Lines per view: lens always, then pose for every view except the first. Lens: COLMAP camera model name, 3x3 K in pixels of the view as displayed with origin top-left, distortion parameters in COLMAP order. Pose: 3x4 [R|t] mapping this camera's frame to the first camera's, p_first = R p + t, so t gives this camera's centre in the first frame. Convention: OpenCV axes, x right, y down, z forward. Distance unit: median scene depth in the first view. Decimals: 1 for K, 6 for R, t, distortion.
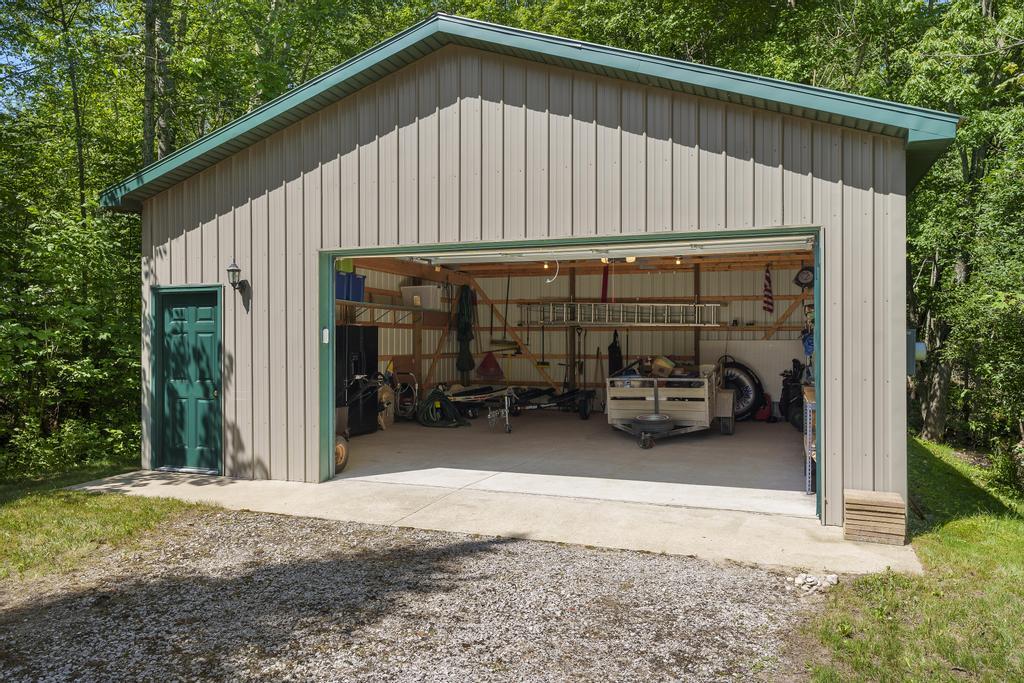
lens RADIAL K [[715.7, 0, 508.6], [0, 715.7, 341.8], [0, 0, 1]] dist [-0.001955, 0.000623]
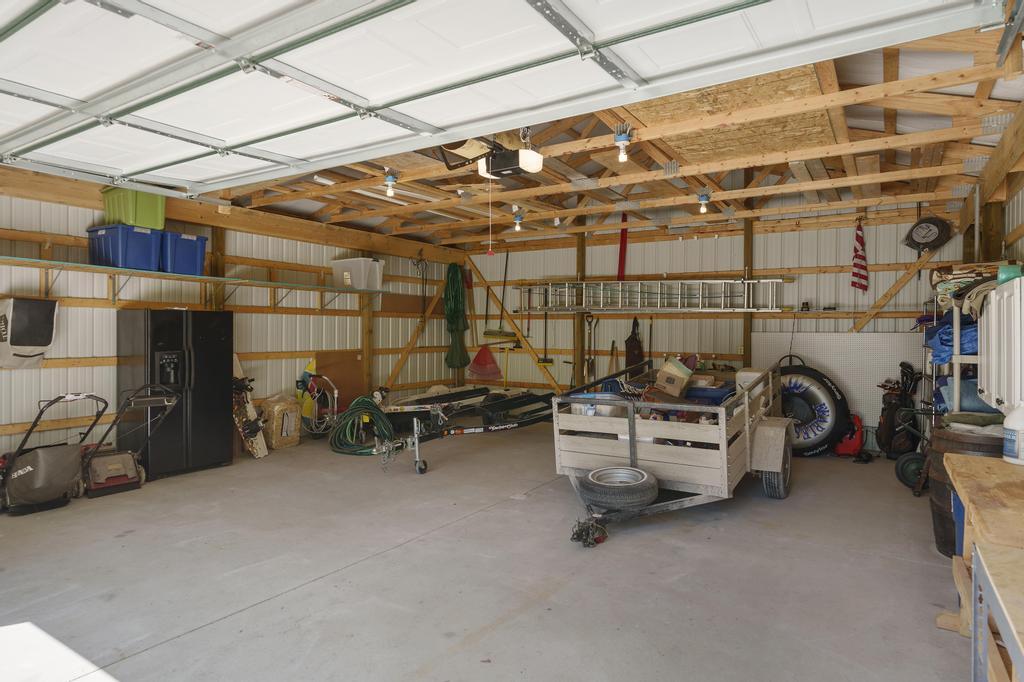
lens RADIAL K [[587.0, 0, 509.3], [0, 587.0, 336.8], [0, 0, 1]] dist [0.000567, -0.001000]
pose [[0.979849, 0.005488, -0.199664, 0.149249], [-0.003139, 0.999922, 0.012078, -0.003923], [0.199714, -0.011208, 0.979790, 0.391052]]
